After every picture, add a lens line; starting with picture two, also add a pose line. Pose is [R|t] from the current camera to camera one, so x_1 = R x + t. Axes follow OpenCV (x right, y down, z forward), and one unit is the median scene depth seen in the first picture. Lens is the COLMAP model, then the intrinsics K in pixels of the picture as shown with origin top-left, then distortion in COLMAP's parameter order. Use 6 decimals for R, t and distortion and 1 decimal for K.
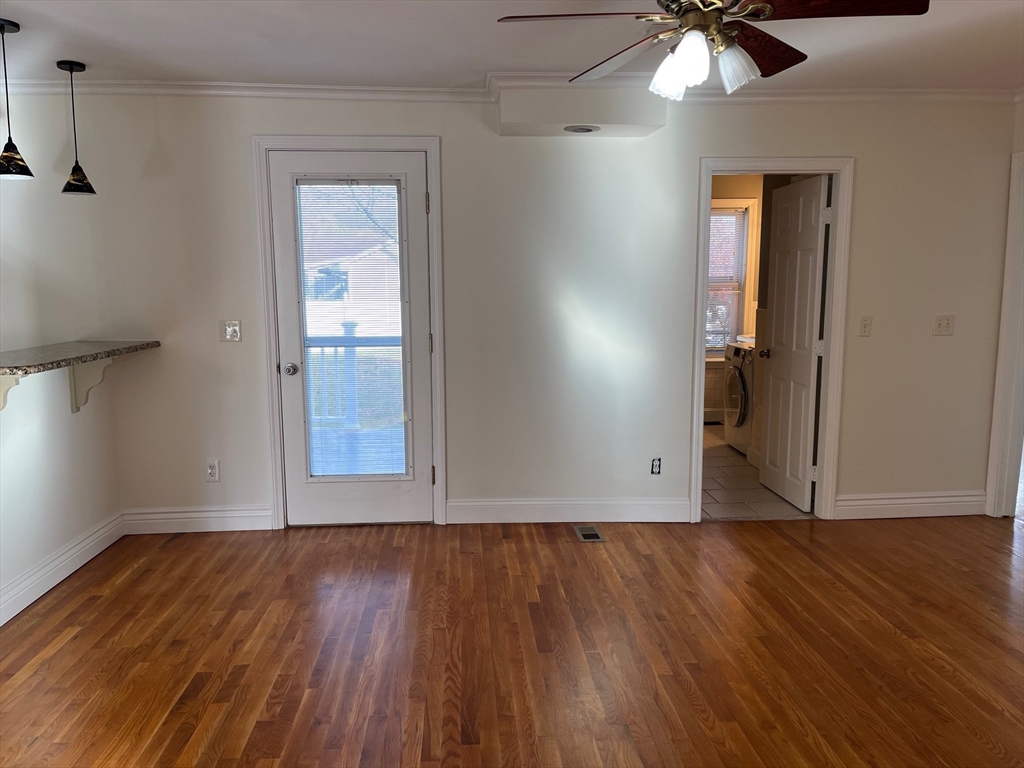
lens RADIAL K [[778.0, 0, 510.2], [0, 778.0, 386.7], [0, 0, 1]] dist [0.021199, -0.004737]
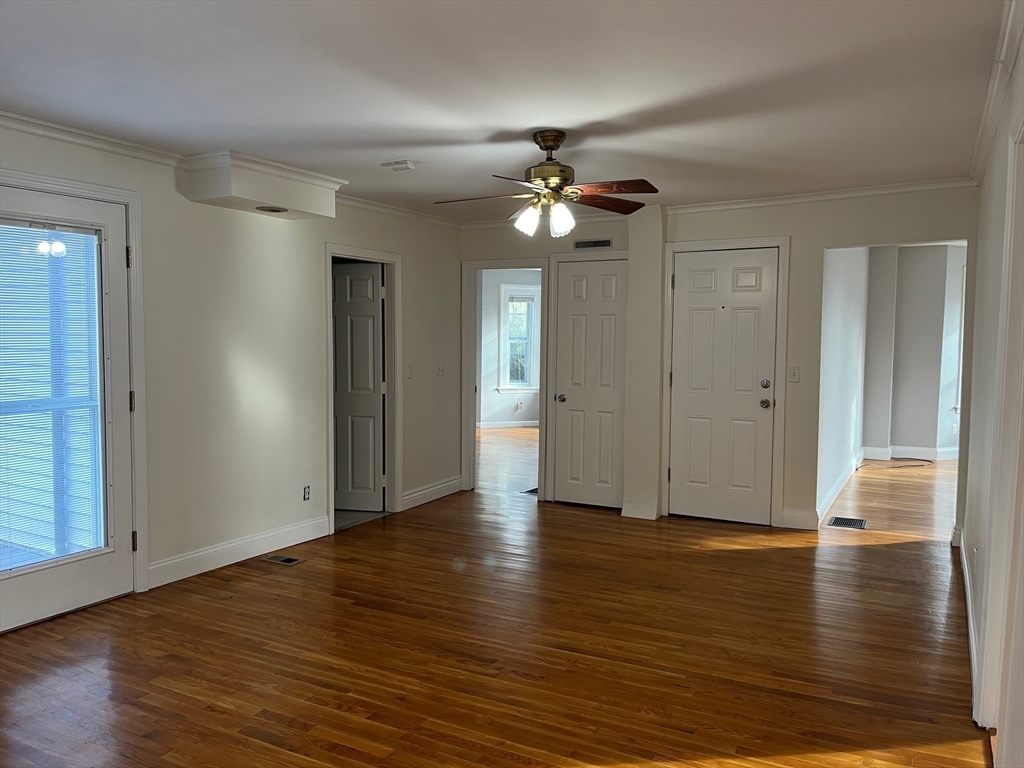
lens RADIAL K [[778.0, 0, 510.2], [0, 778.0, 386.7], [0, 0, 1]] dist [0.021199, -0.004737]
pose [[0.533898, -0.048800, 0.844139, -0.669029], [0.109484, 0.993919, -0.011788, -0.011536], [-0.838431, 0.098713, 0.535994, 0.092173]]
